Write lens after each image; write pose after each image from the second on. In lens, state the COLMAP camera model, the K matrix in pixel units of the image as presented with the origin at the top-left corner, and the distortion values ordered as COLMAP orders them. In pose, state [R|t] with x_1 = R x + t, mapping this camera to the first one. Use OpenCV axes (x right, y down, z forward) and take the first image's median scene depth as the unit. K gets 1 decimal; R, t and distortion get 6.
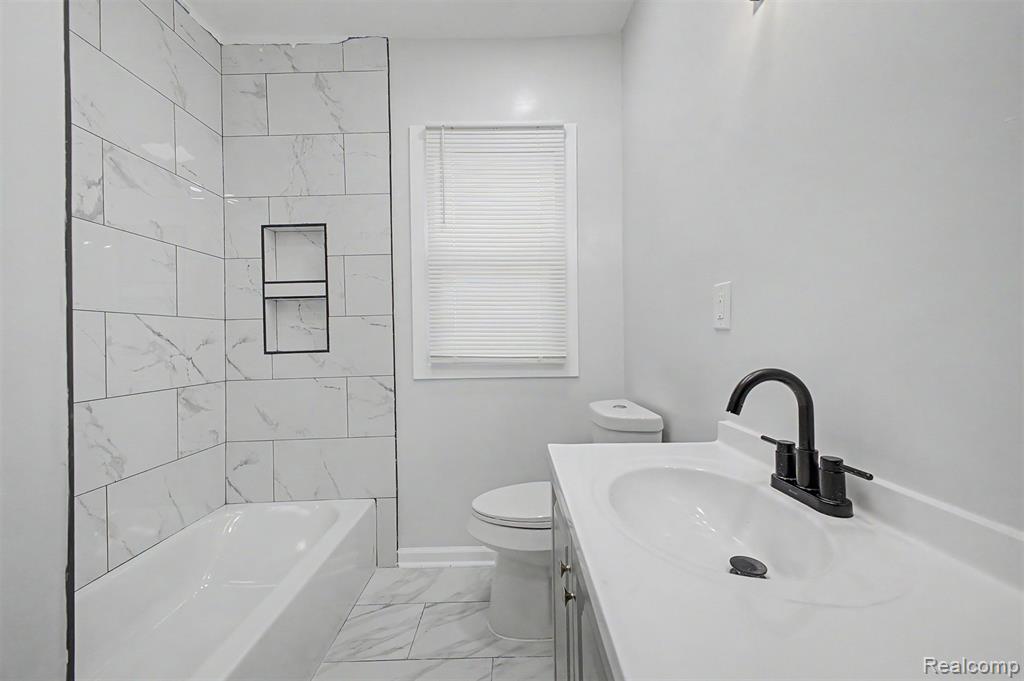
lens RADIAL K [[415.0, 0, 512.0], [0, 415.0, 340.5], [0, 0, 1]] dist [0.001917, -0.000194]
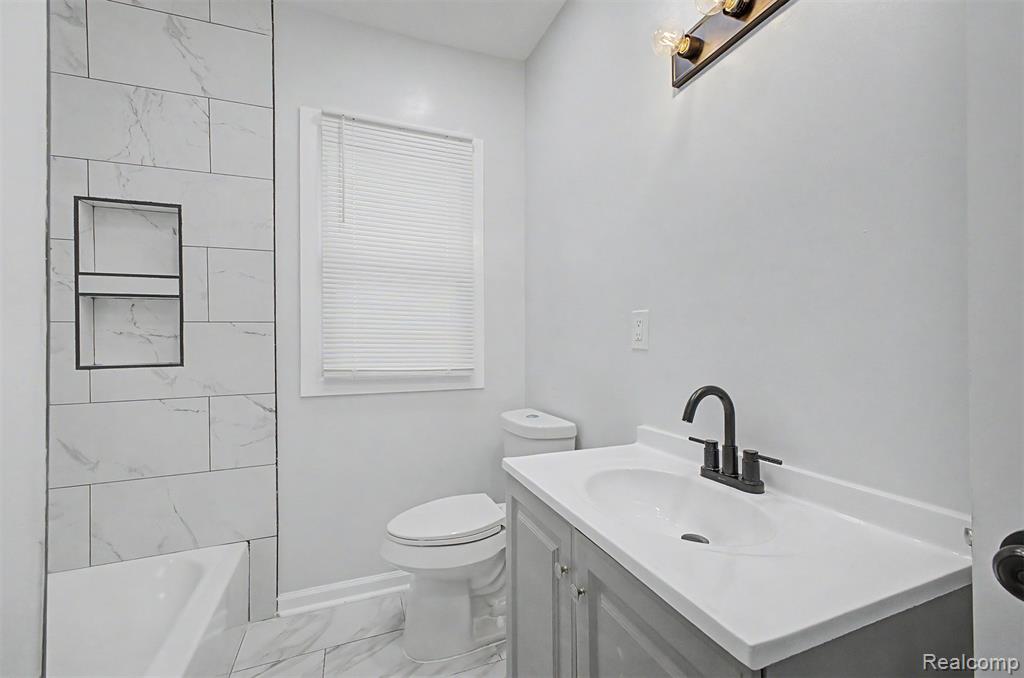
lens RADIAL K [[432.2, 0, 513.1], [0, 432.2, 342.2], [0, 0, 1]] dist [0.000268, -0.000427]
pose [[0.927567, 0.012196, 0.373457, -0.167643], [-0.010332, 0.999922, -0.006993, -0.019579], [-0.373514, 0.002628, 0.927621, -0.009462]]
